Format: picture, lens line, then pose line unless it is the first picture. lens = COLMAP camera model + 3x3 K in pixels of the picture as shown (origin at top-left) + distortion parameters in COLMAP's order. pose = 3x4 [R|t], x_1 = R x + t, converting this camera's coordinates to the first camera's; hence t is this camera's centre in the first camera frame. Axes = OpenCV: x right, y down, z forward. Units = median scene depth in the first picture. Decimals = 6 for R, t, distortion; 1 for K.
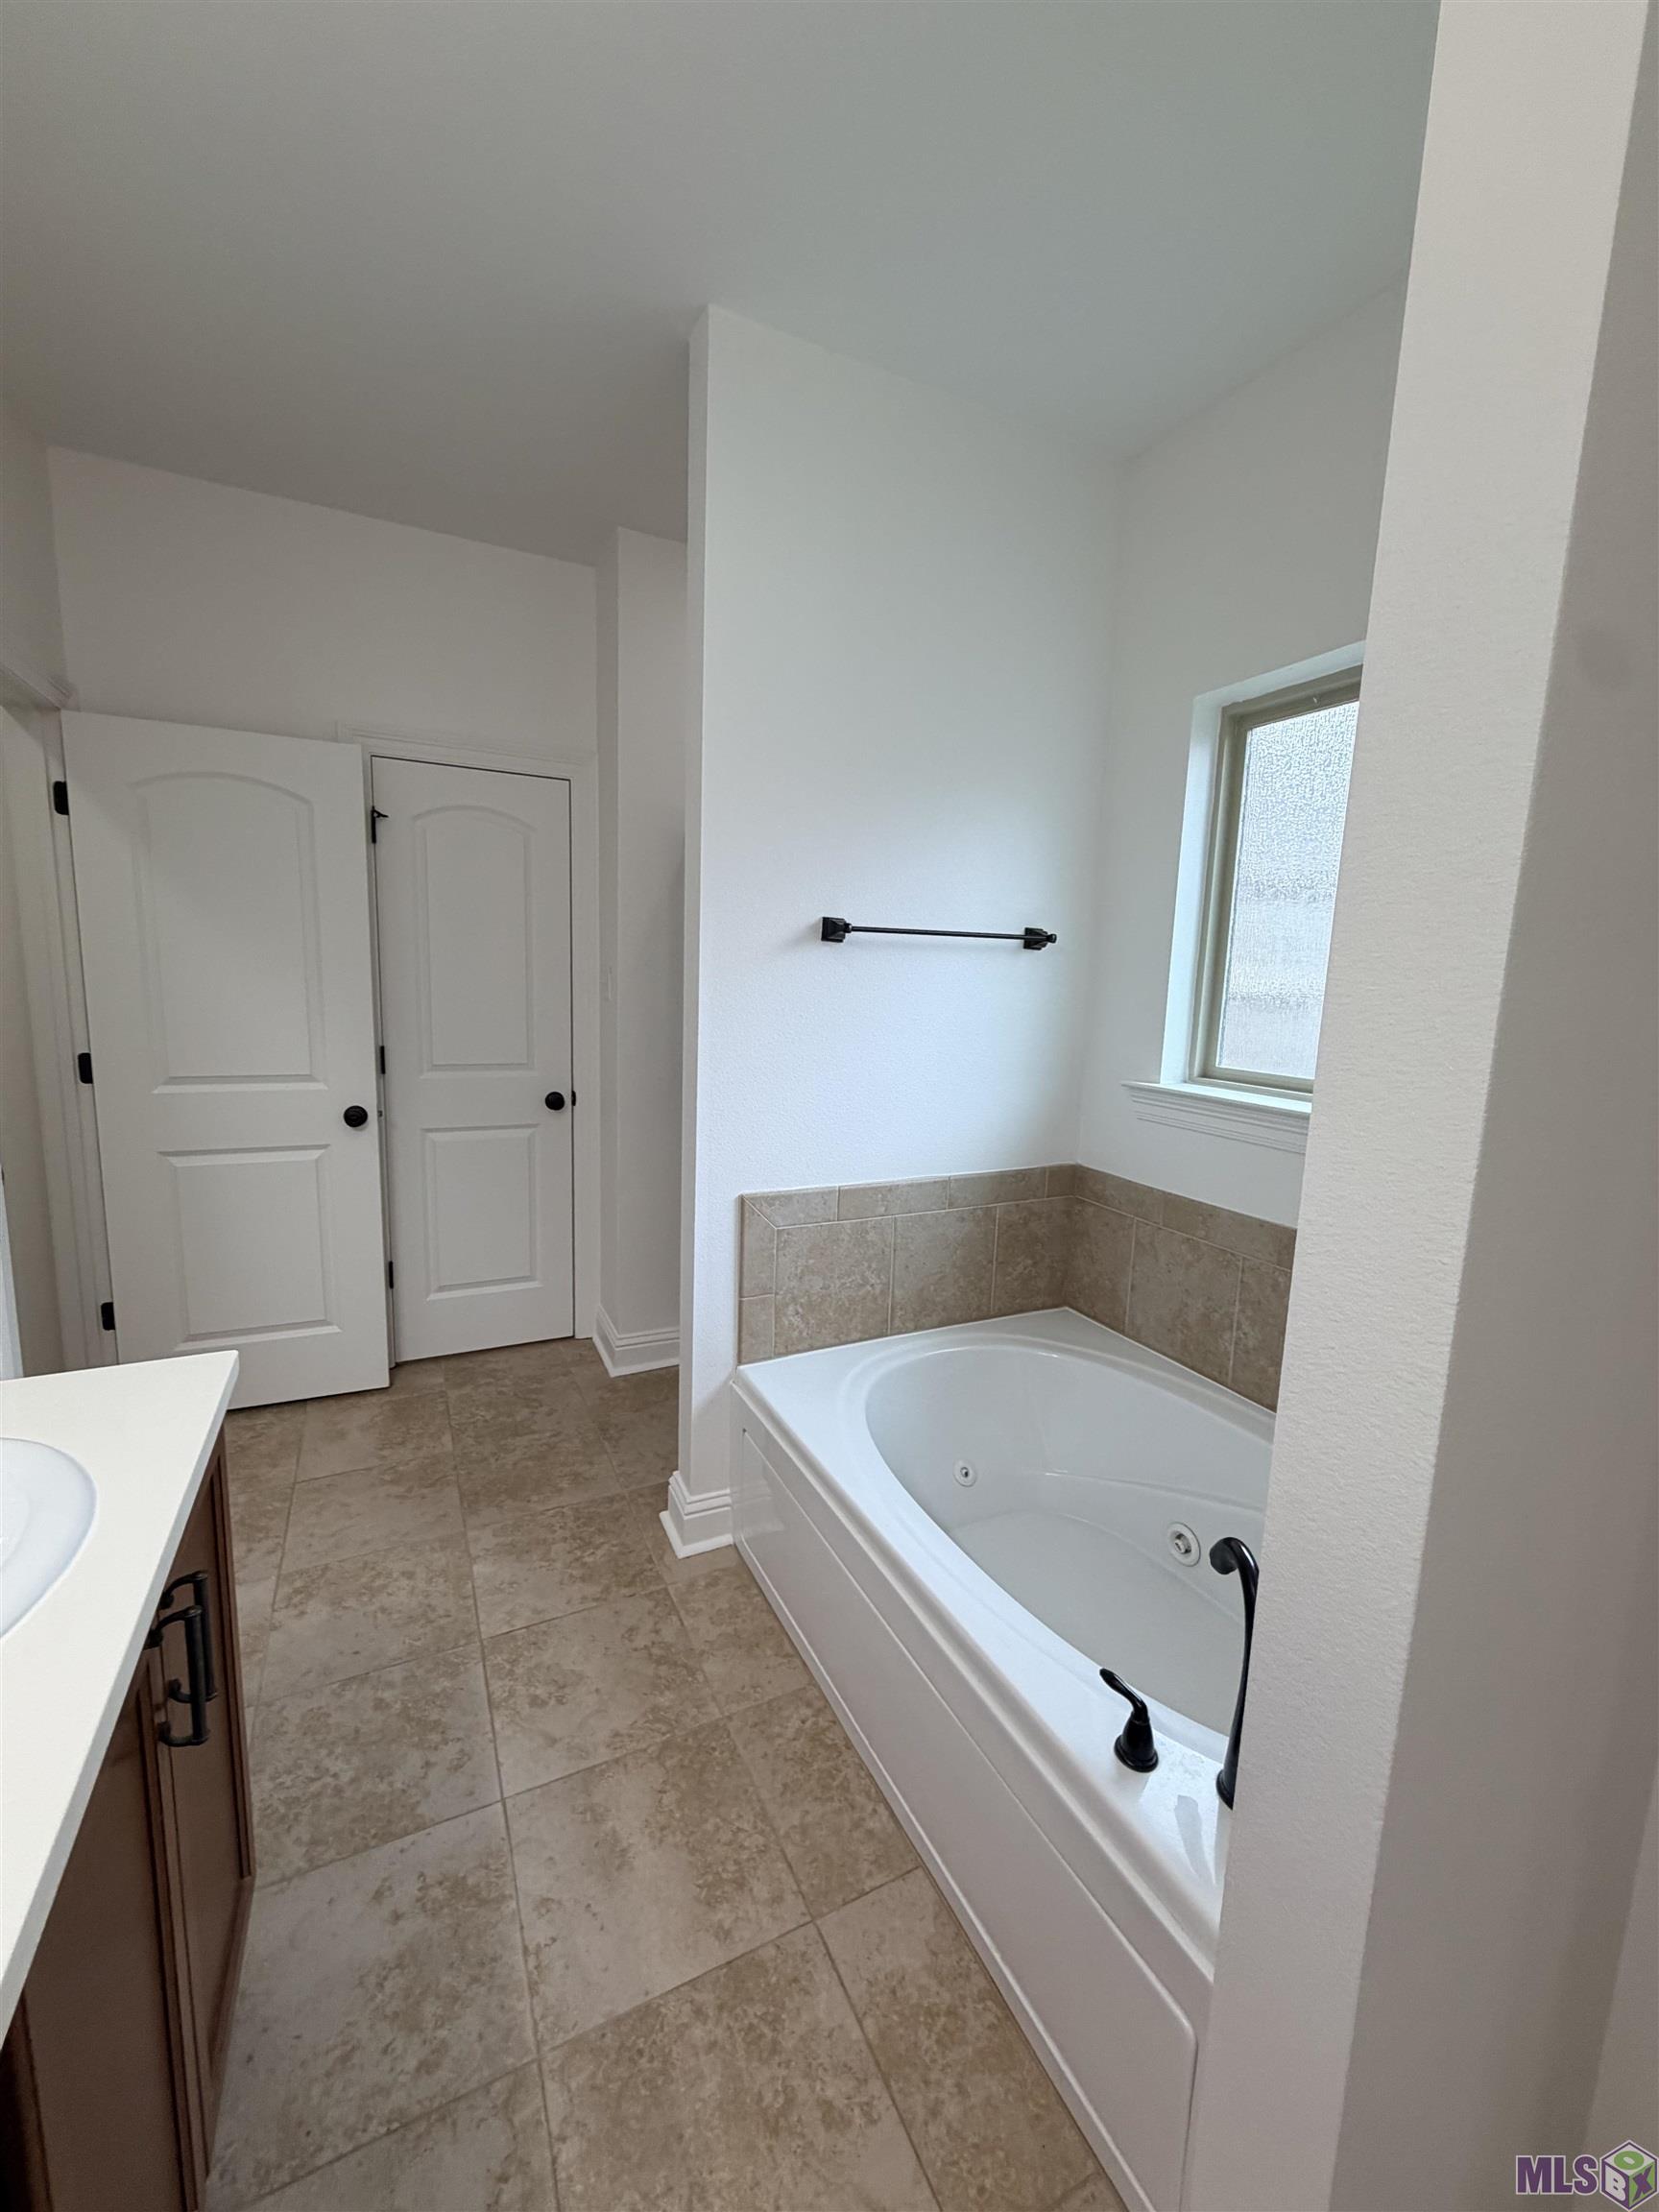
lens RADIAL K [[877.4, 0, 827.2], [0, 877.4, 1099.8], [0, 0, 1]] dist [-0.003649, 0.000227]
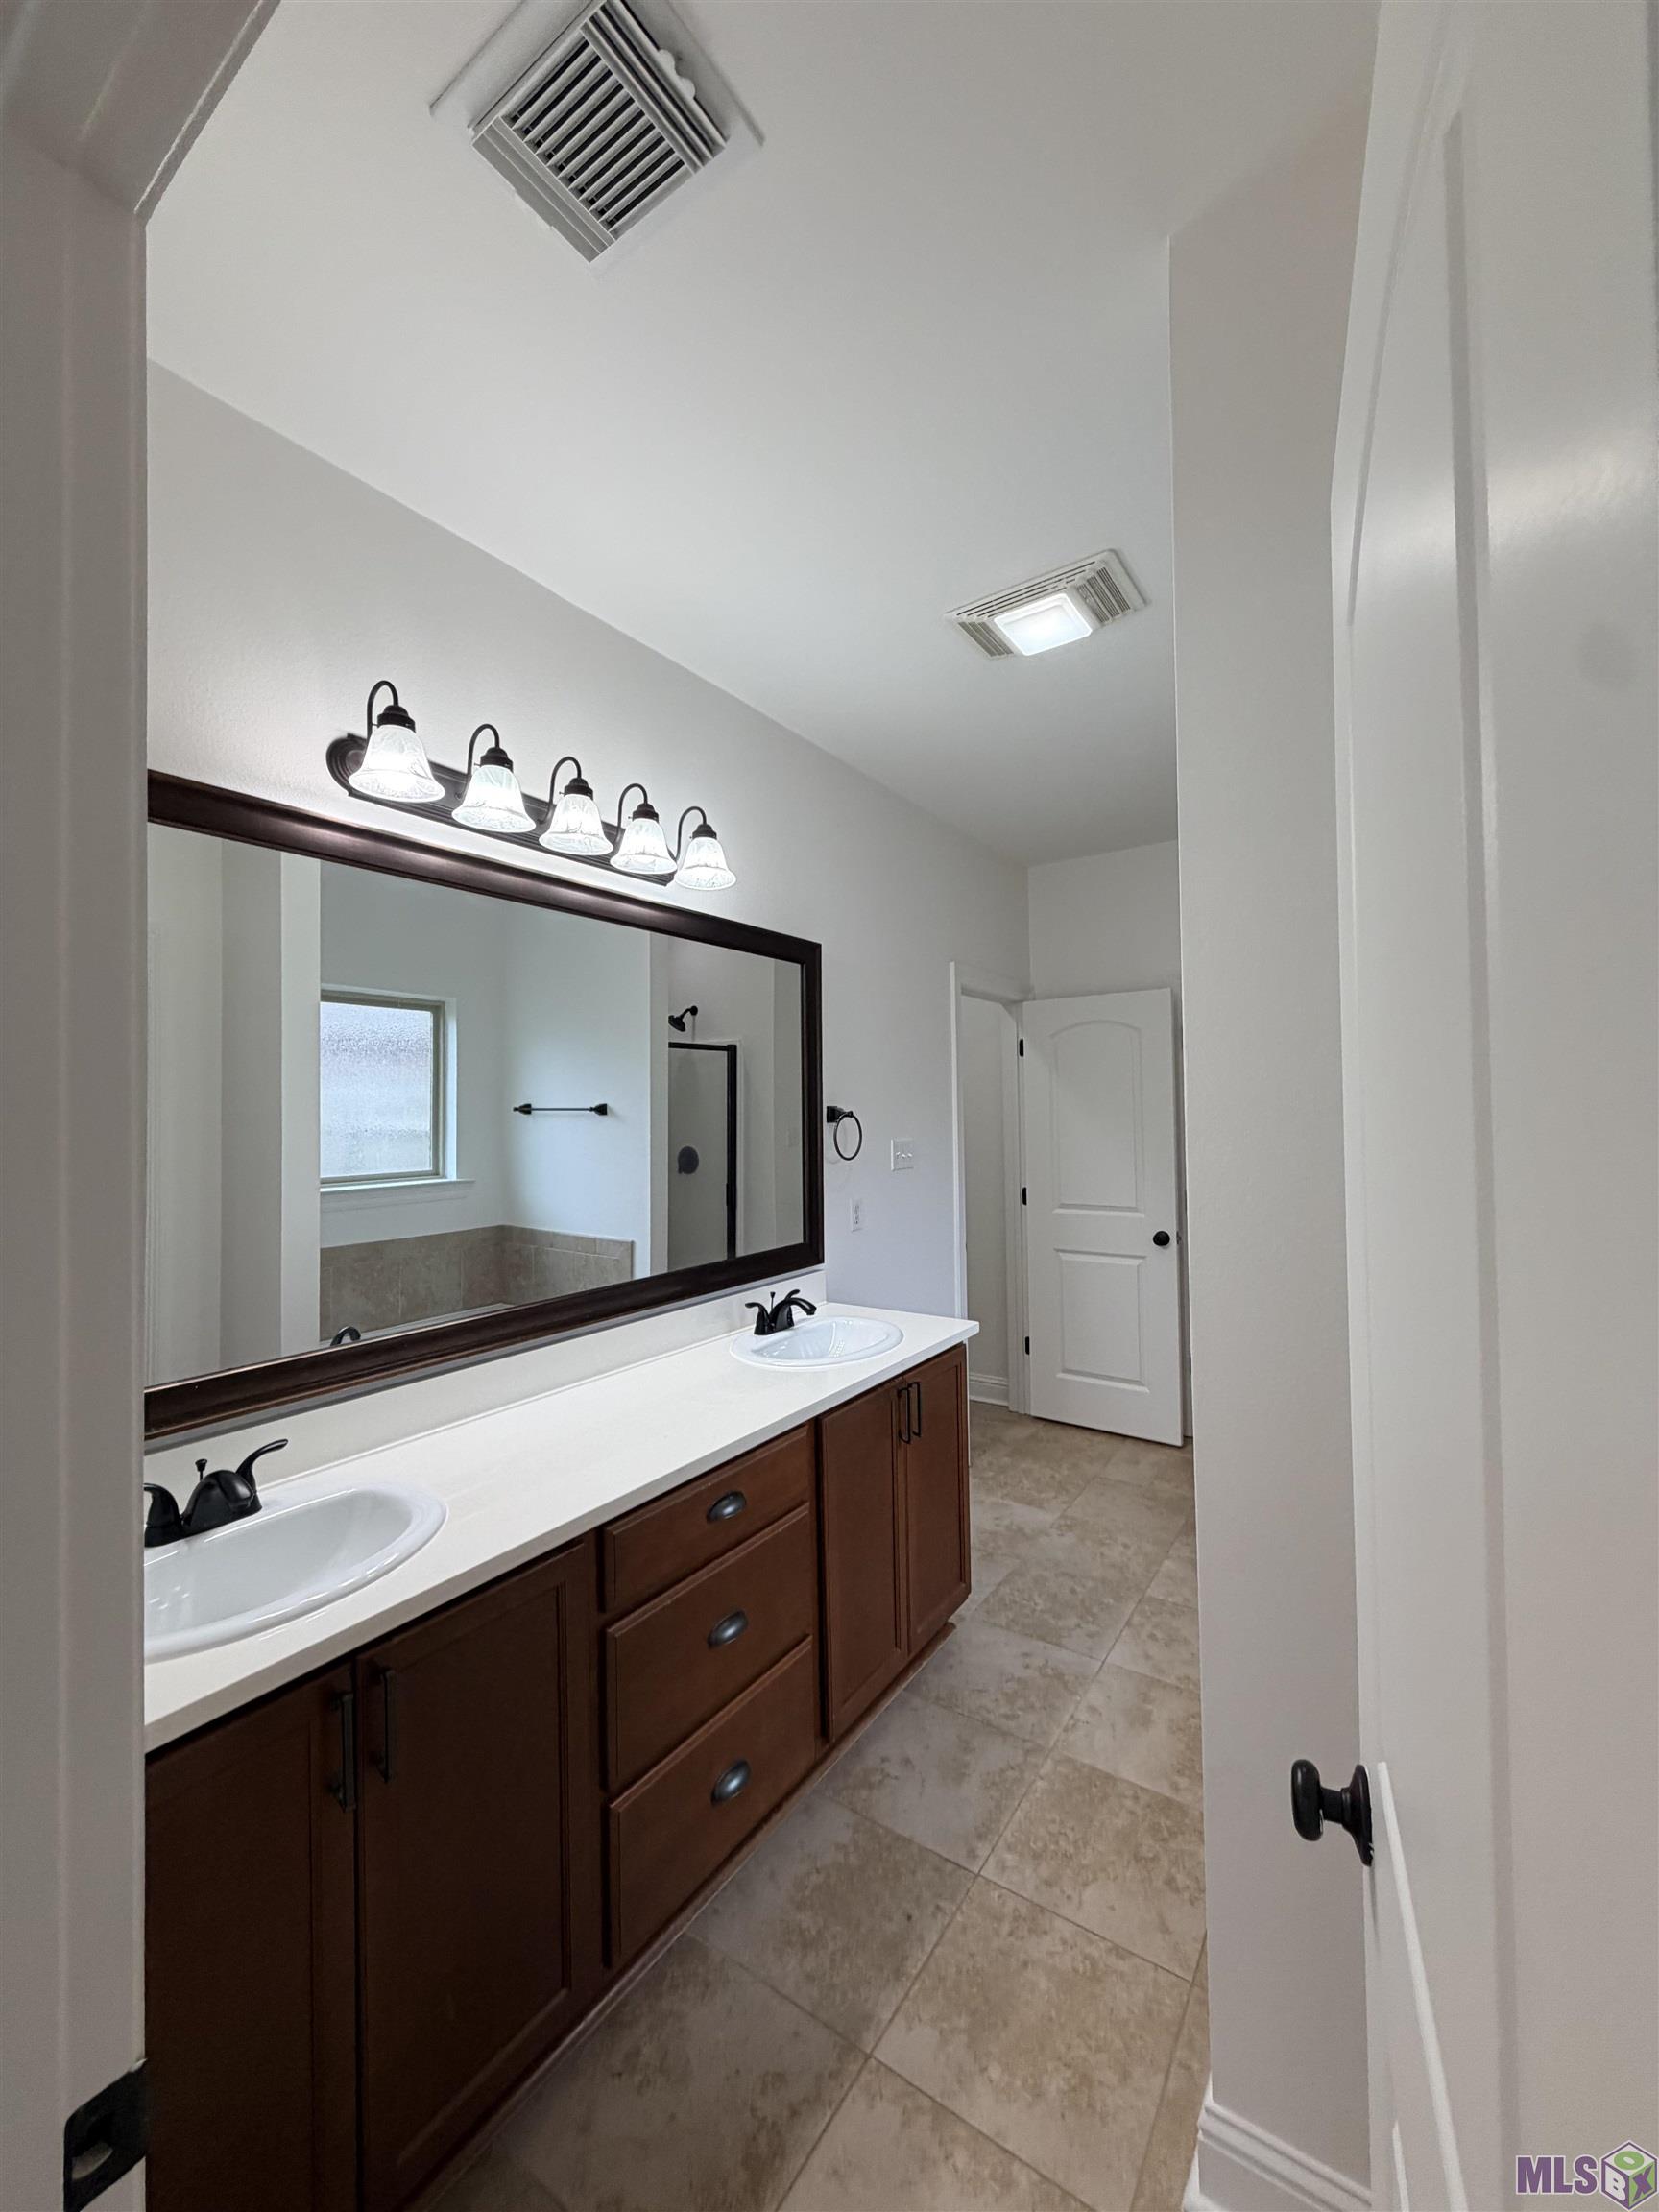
lens RADIAL K [[877.4, 0, 827.2], [0, 877.4, 1099.8], [0, 0, 1]] dist [-0.003649, 0.000227]
pose [[0.483920, -0.054632, -0.873405, 0.762536], [-0.096744, 0.988592, -0.115439, 0.021575], [0.869748, 0.140359, 0.473114, -0.304891]]
